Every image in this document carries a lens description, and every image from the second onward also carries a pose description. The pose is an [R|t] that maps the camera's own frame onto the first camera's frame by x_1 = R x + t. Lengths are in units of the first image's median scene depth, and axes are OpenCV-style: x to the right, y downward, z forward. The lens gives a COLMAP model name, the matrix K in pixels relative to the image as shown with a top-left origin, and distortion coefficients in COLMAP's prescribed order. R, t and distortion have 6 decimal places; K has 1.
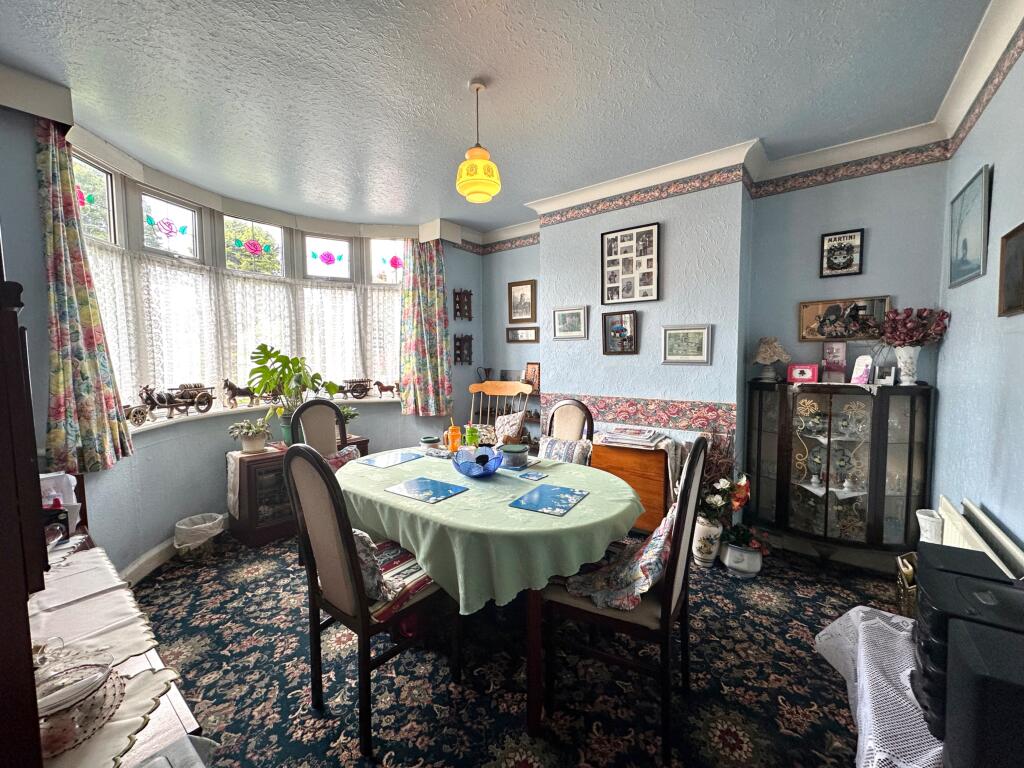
lens RADIAL K [[409.3, 0, 510.1], [0, 409.3, 383.5], [0, 0, 1]] dist [0.011277, 0.000118]
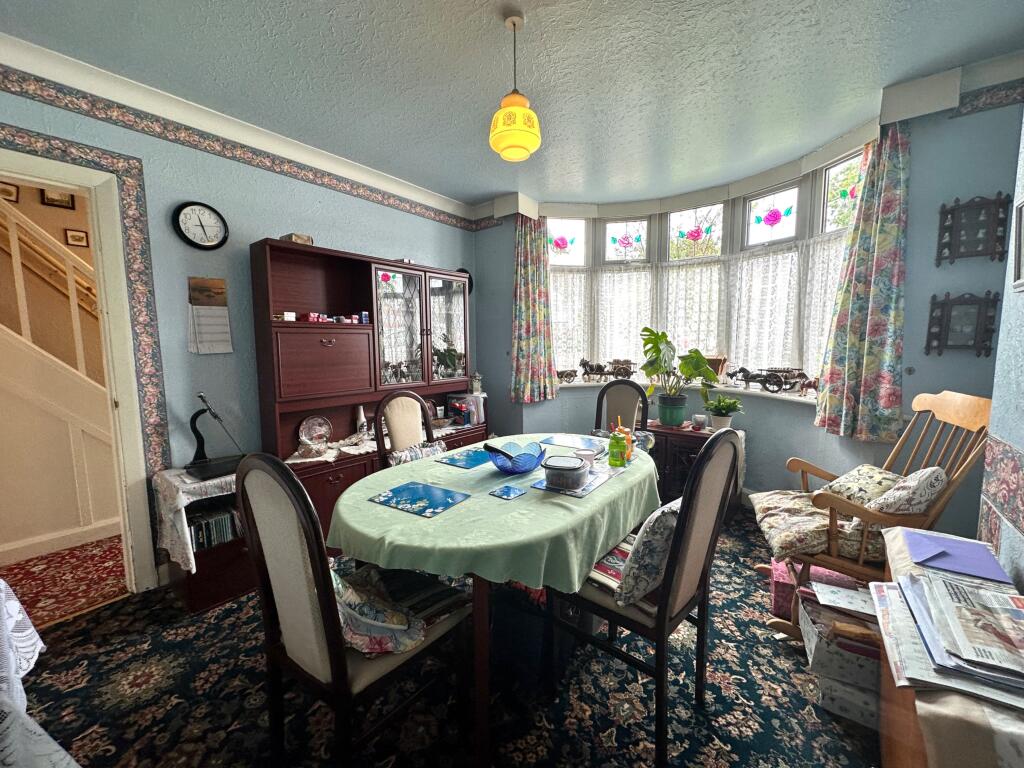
lens RADIAL K [[409.3, 0, 511.1], [0, 409.3, 382.3], [0, 0, 1]] dist [0.011277, 0.000118]
pose [[-0.001282, 0.108160, -0.994133, 0.594851], [-0.066402, 0.991930, 0.108006, -0.049918], [0.997792, 0.066151, 0.005911, 0.723913]]
